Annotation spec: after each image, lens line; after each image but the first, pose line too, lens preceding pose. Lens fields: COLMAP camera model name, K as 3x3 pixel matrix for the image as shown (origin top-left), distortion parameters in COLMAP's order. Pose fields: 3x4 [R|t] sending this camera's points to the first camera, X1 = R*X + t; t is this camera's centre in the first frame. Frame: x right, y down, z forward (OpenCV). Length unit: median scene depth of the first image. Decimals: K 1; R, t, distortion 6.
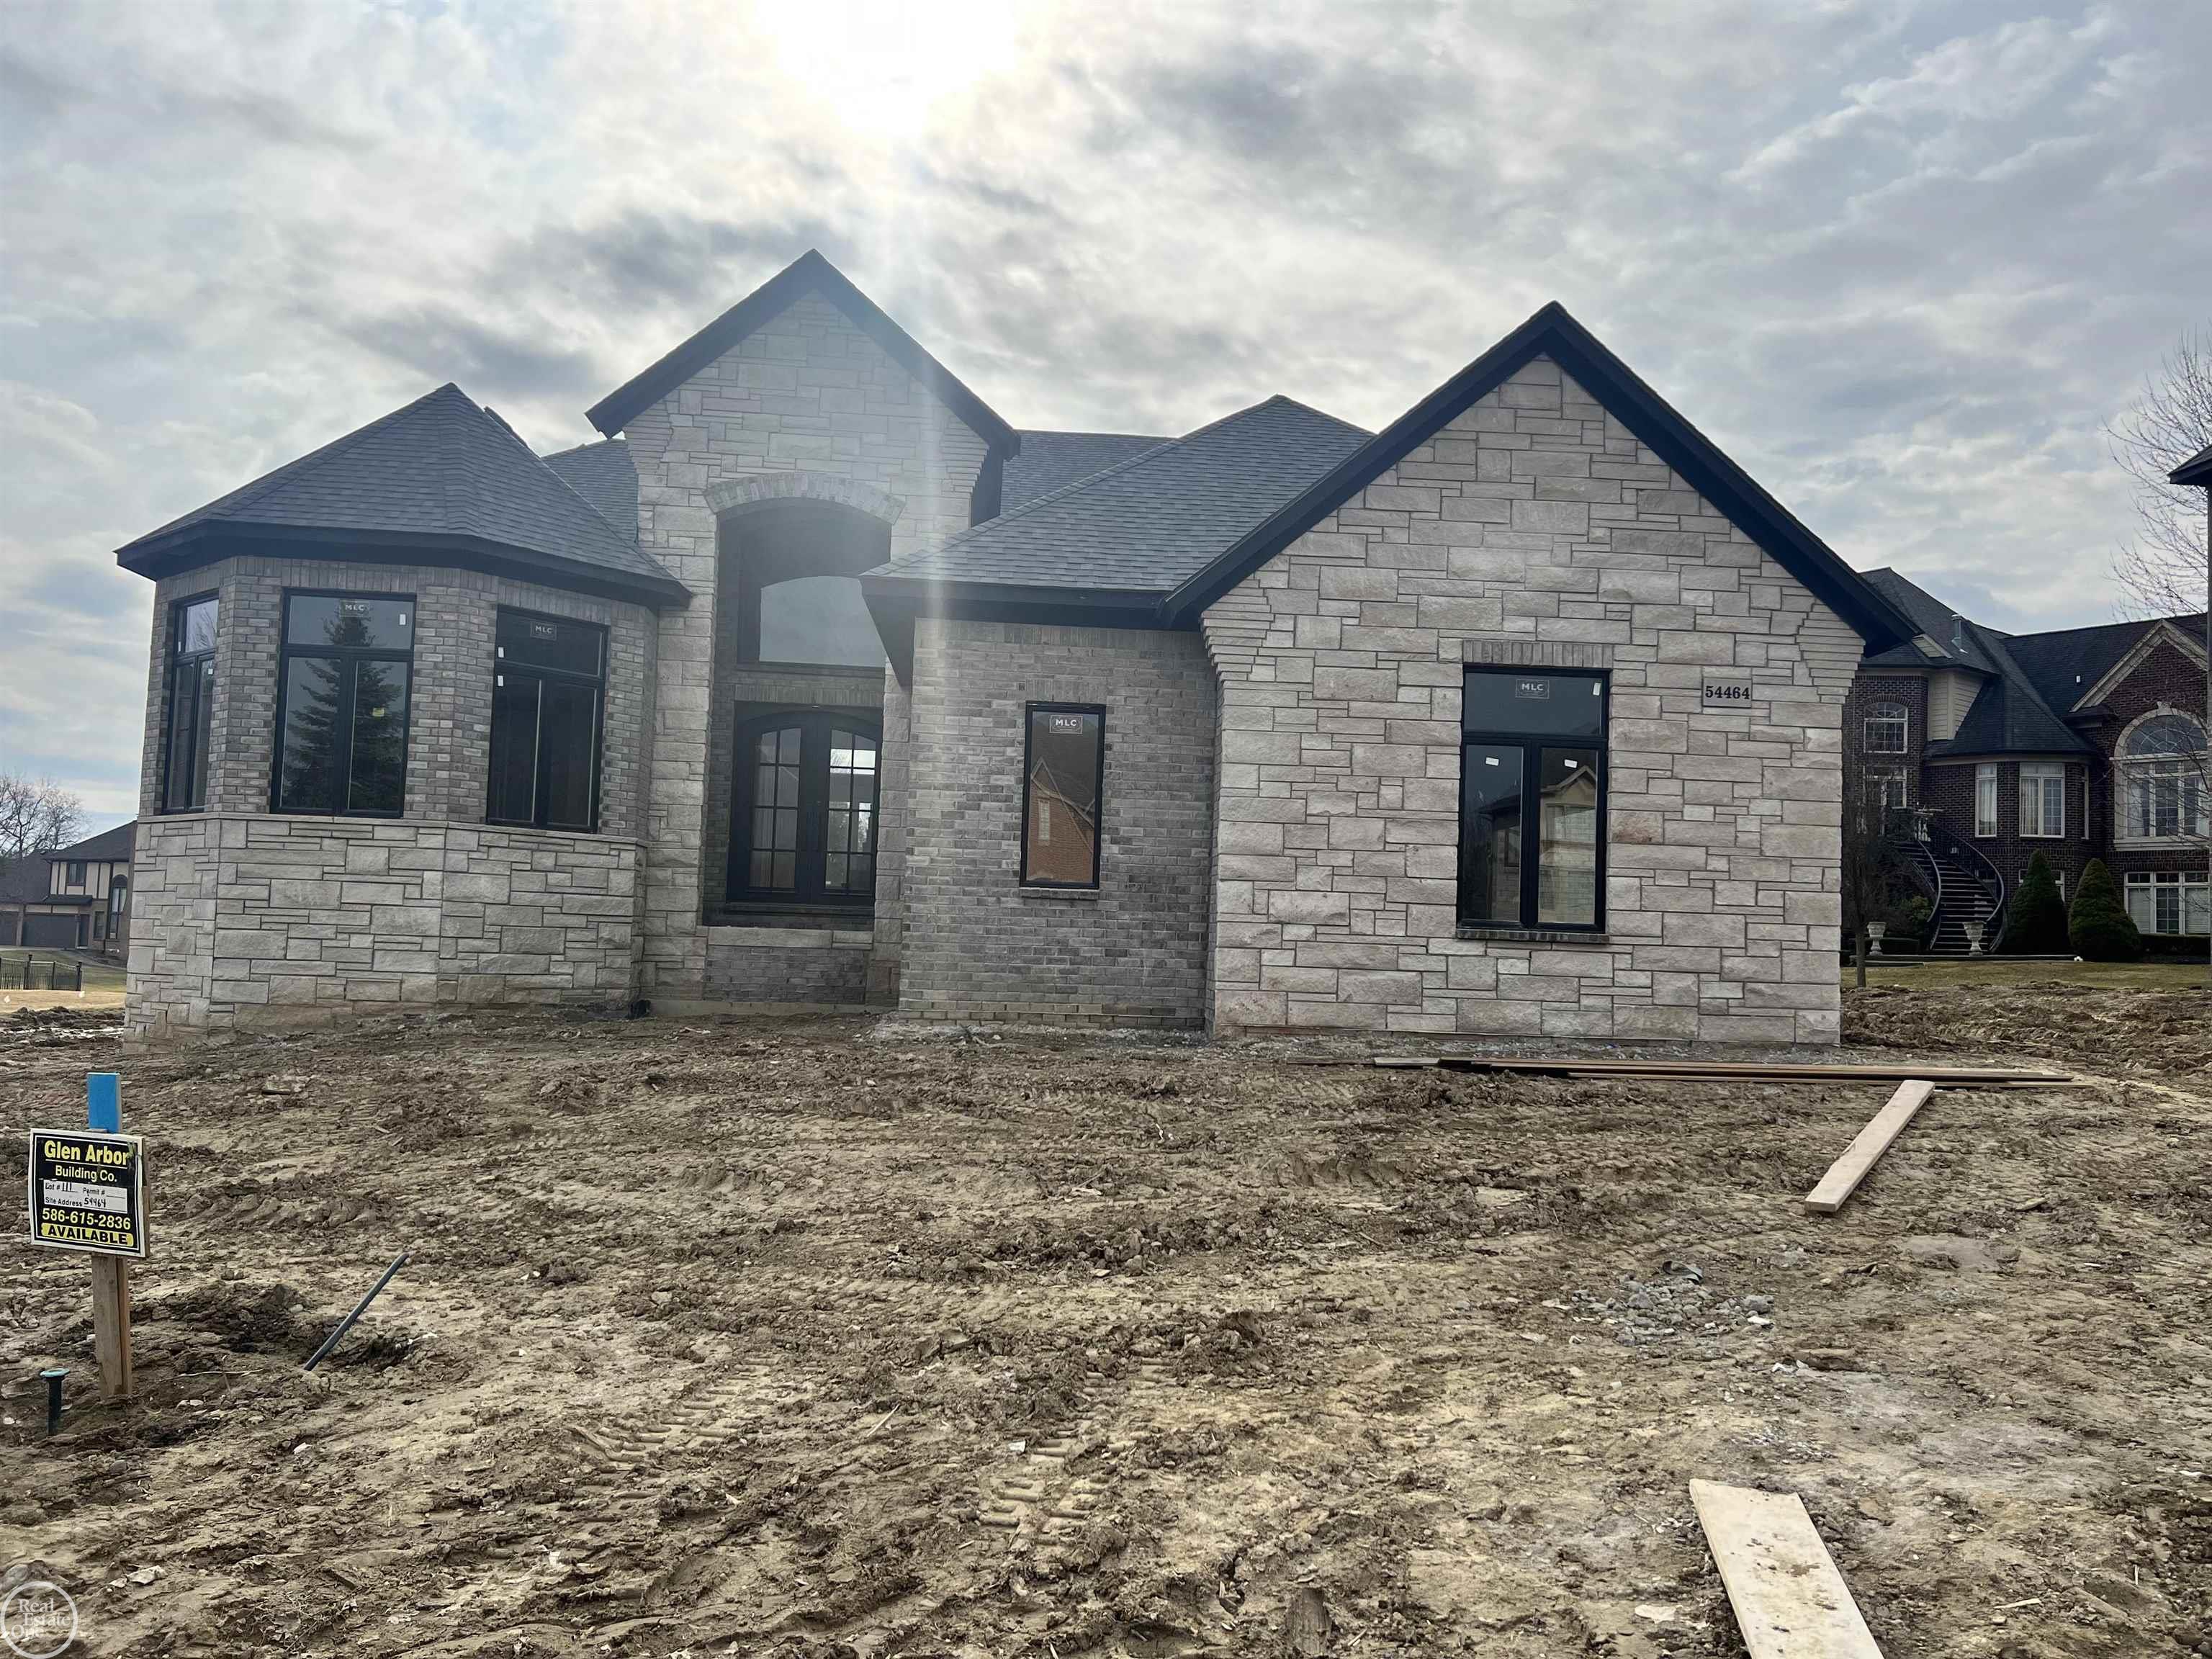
lens RADIAL K [[1561.0, 0, 1099.0], [0, 1561.0, 864.5], [0, 0, 1]] dist [0.068029, -0.073735]
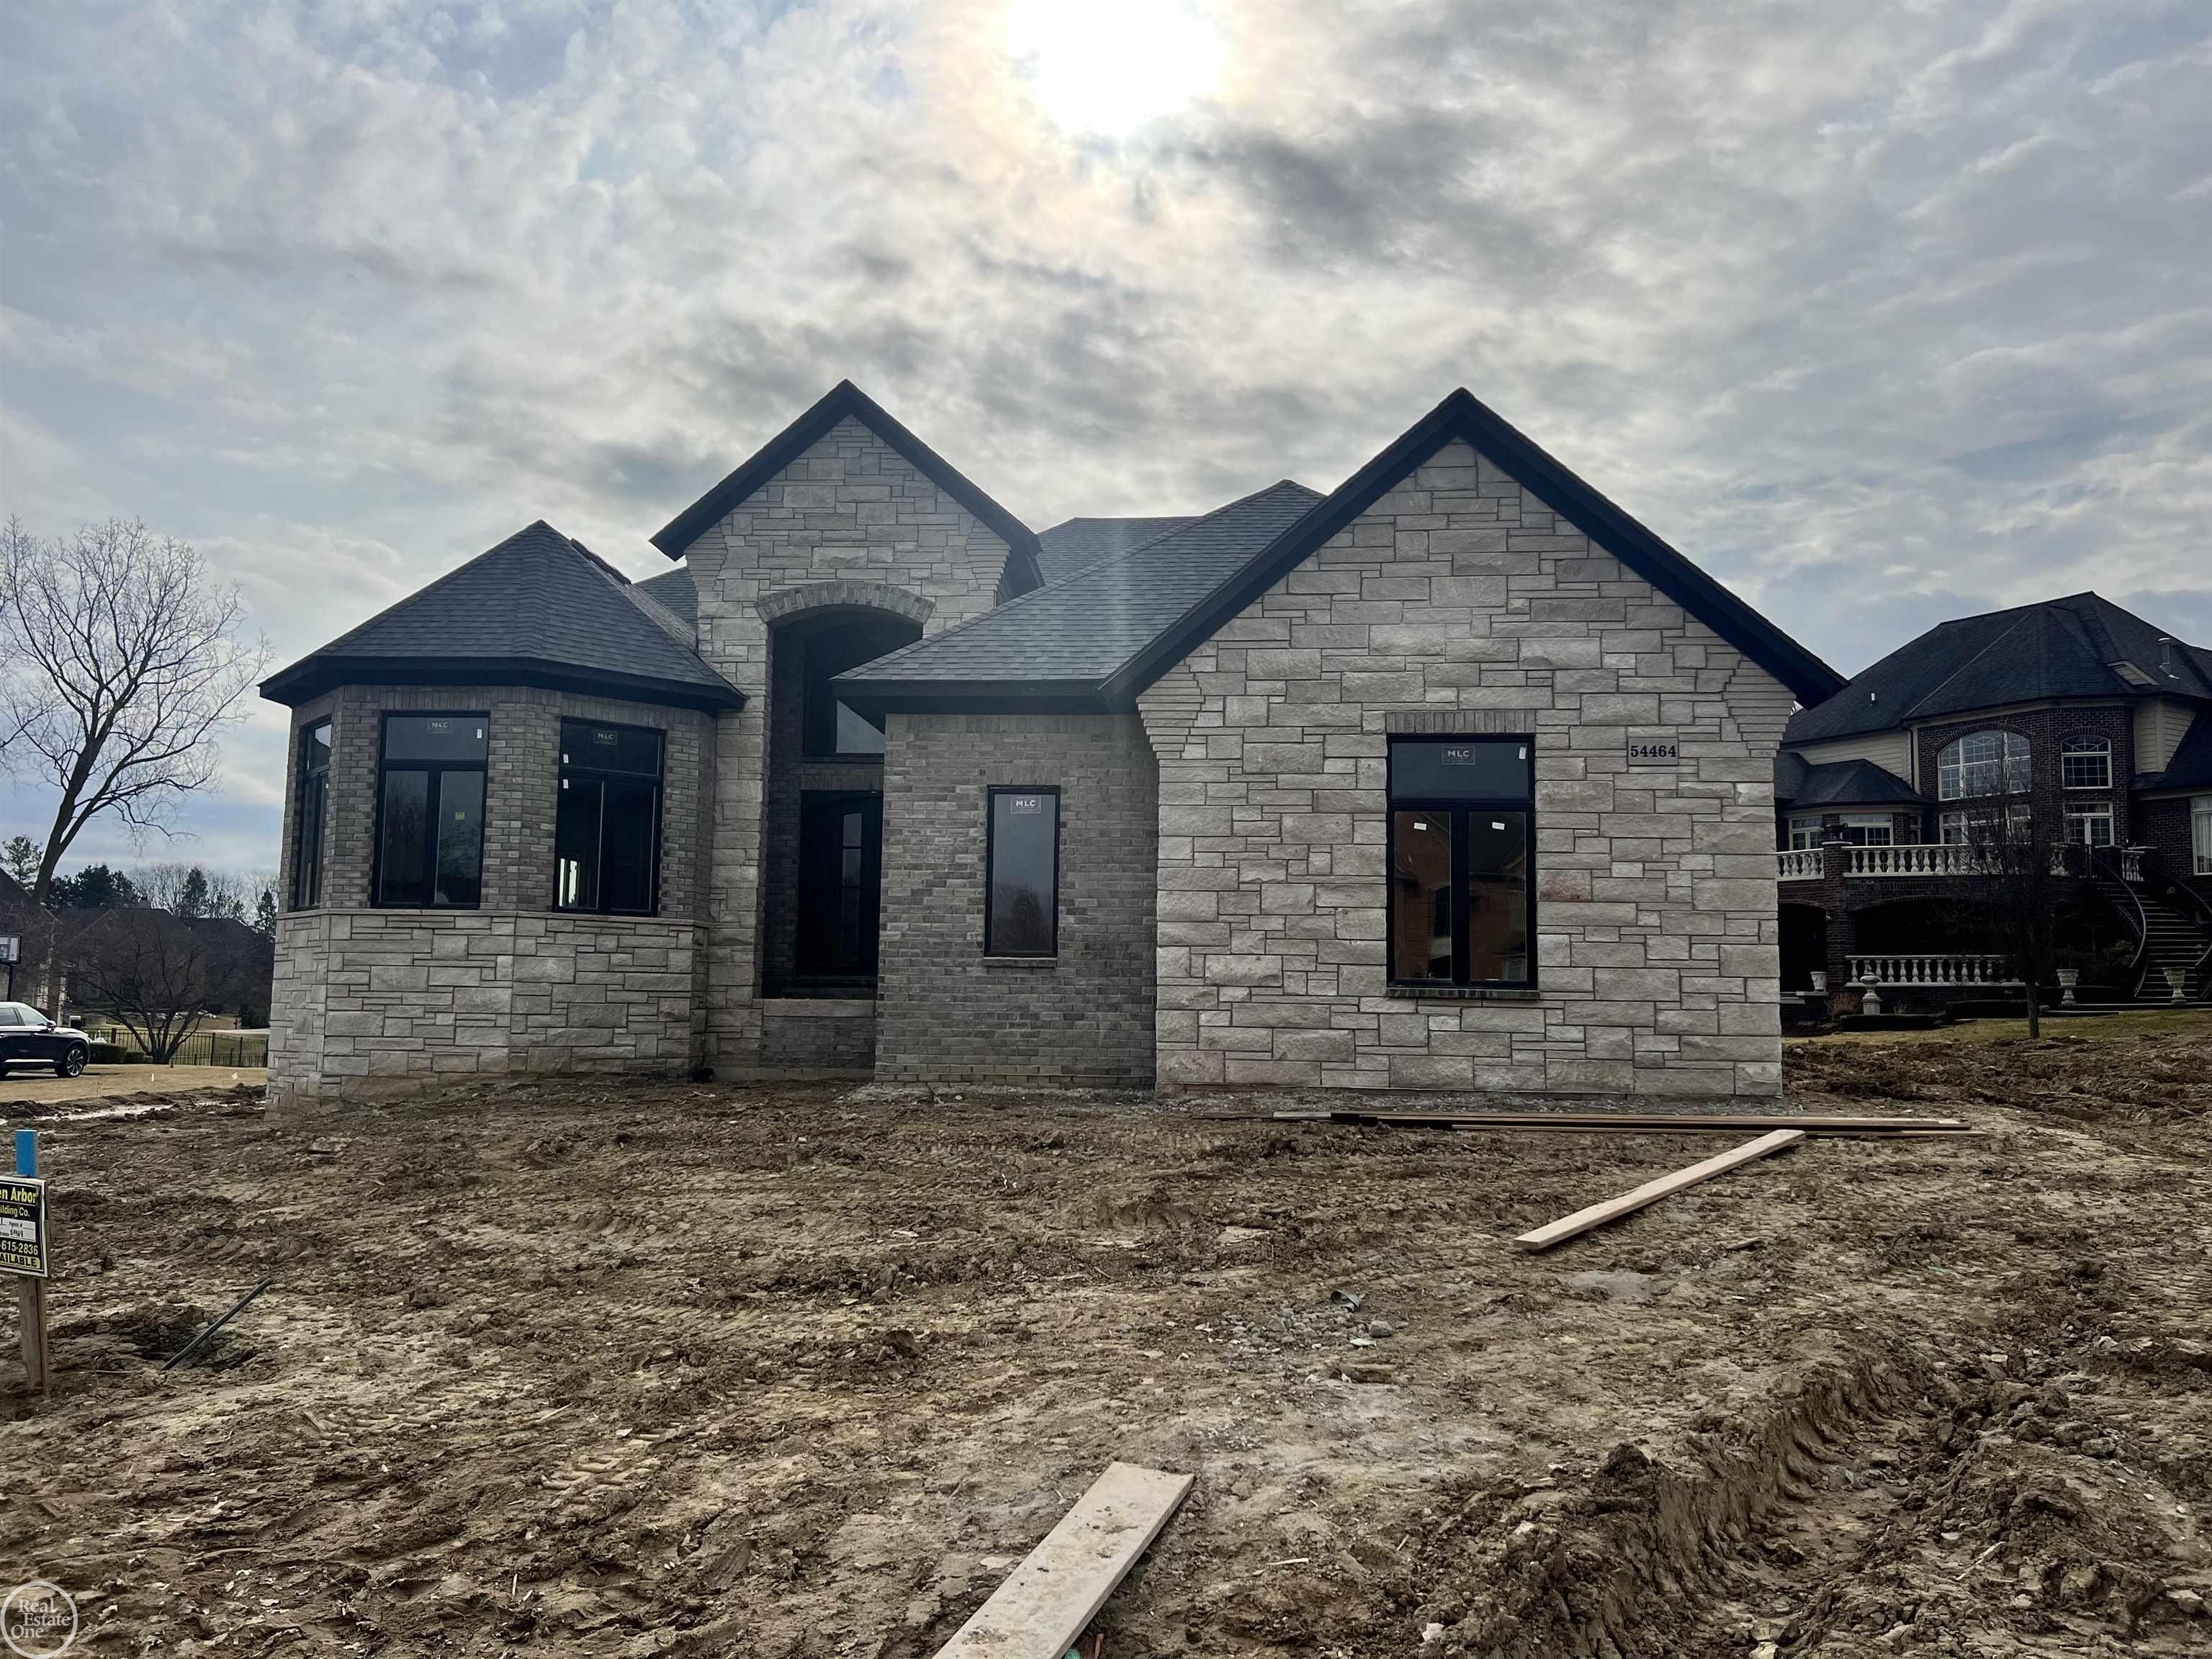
lens RADIAL K [[1561.0, 0, 1099.0], [0, 1561.0, 864.5], [0, 0, 1]] dist [0.068029, -0.073735]
pose [[0.988836, -0.032256, -0.145477, 0.189125], [0.026210, 0.998719, -0.043283, -0.000859], [0.146687, 0.038987, 0.988414, -0.059354]]
